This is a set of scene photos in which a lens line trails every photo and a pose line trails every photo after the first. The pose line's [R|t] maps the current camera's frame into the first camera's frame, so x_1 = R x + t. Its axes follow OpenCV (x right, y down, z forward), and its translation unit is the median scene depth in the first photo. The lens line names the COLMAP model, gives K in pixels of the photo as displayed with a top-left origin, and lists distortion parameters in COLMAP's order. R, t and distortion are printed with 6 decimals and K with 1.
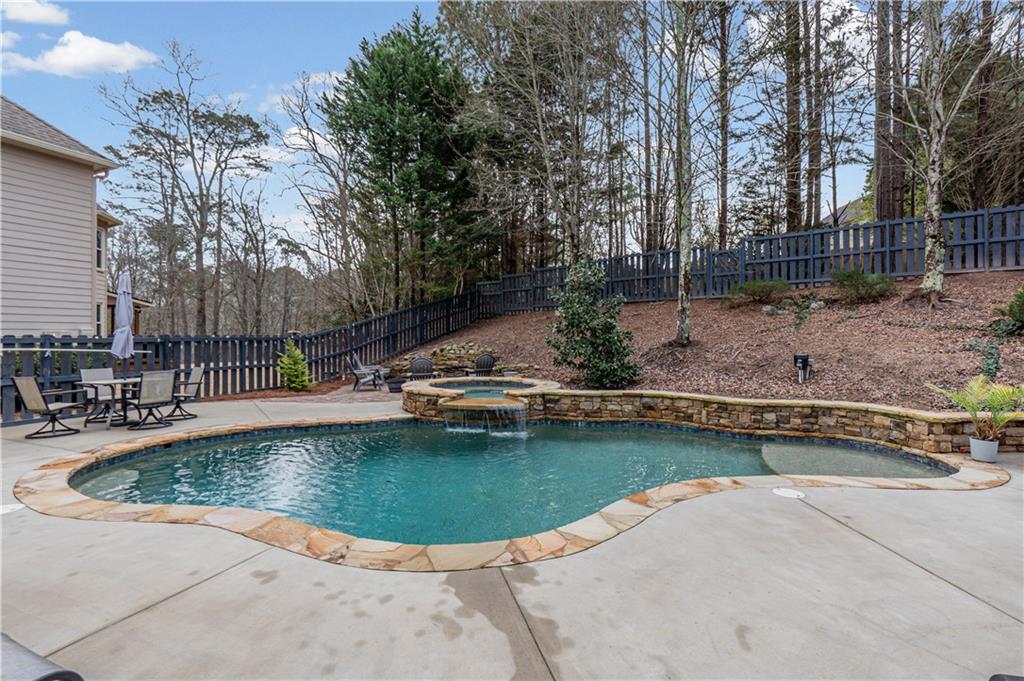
lens RADIAL K [[480.3, 0, 512.0], [0, 480.3, 340.5], [0, 0, 1]] dist [-0.001079, 0.000234]
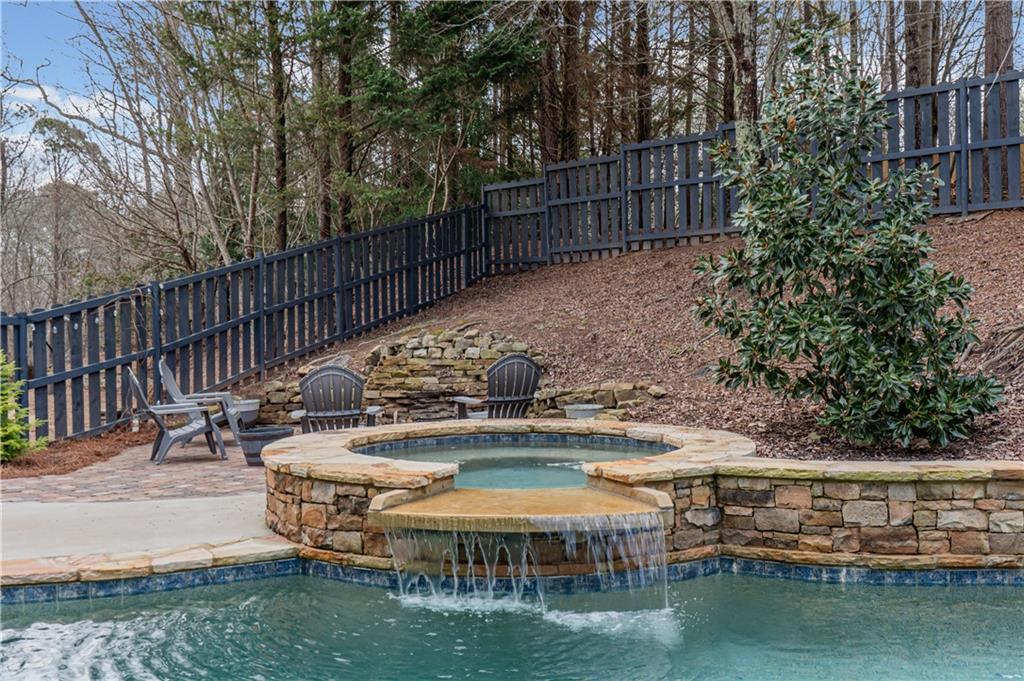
lens RADIAL K [[1023.5, 0, 512.0], [0, 1023.5, 340.5], [0, 0, 1]] dist [0.060318, 0.004367]
pose [[0.999042, -0.013264, -0.041714, -0.029053], [0.013253, 0.999912, -0.000539, 0.021081], [0.041718, -0.000014, 0.999129, 0.286592]]
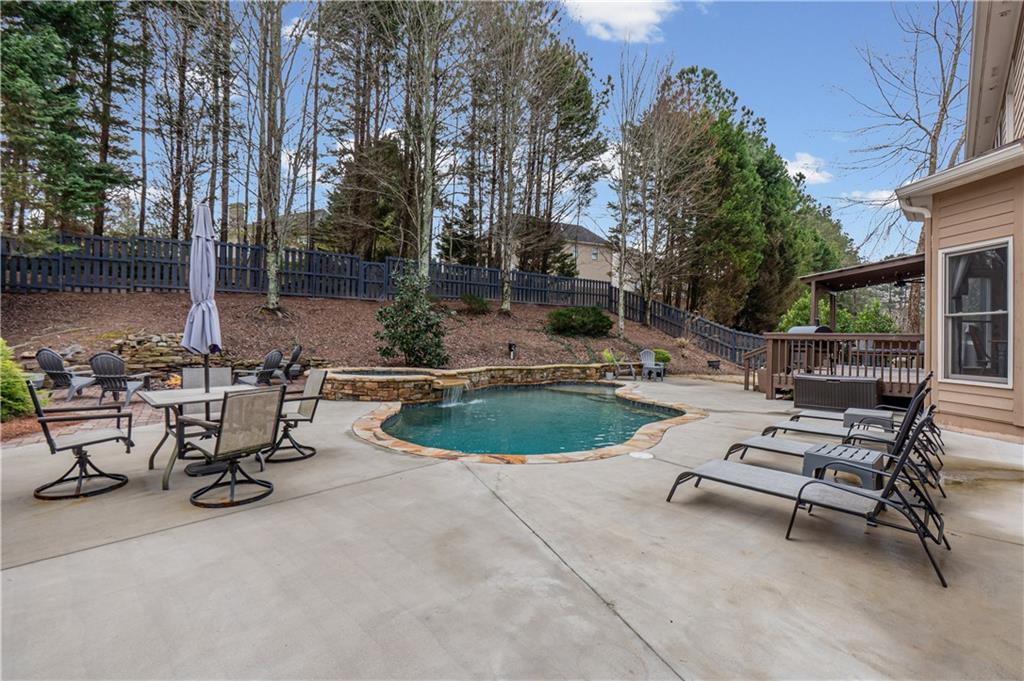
lens RADIAL K [[480.3, 0, 512.0], [0, 480.3, 340.5], [0, 0, 1]] dist [-0.001079, 0.000234]
pose [[0.310071, -0.000037, 0.950713, -0.950275], [-0.013320, 0.999902, 0.004383, 0.009903], [-0.950620, -0.014022, 0.310040, 0.360925]]
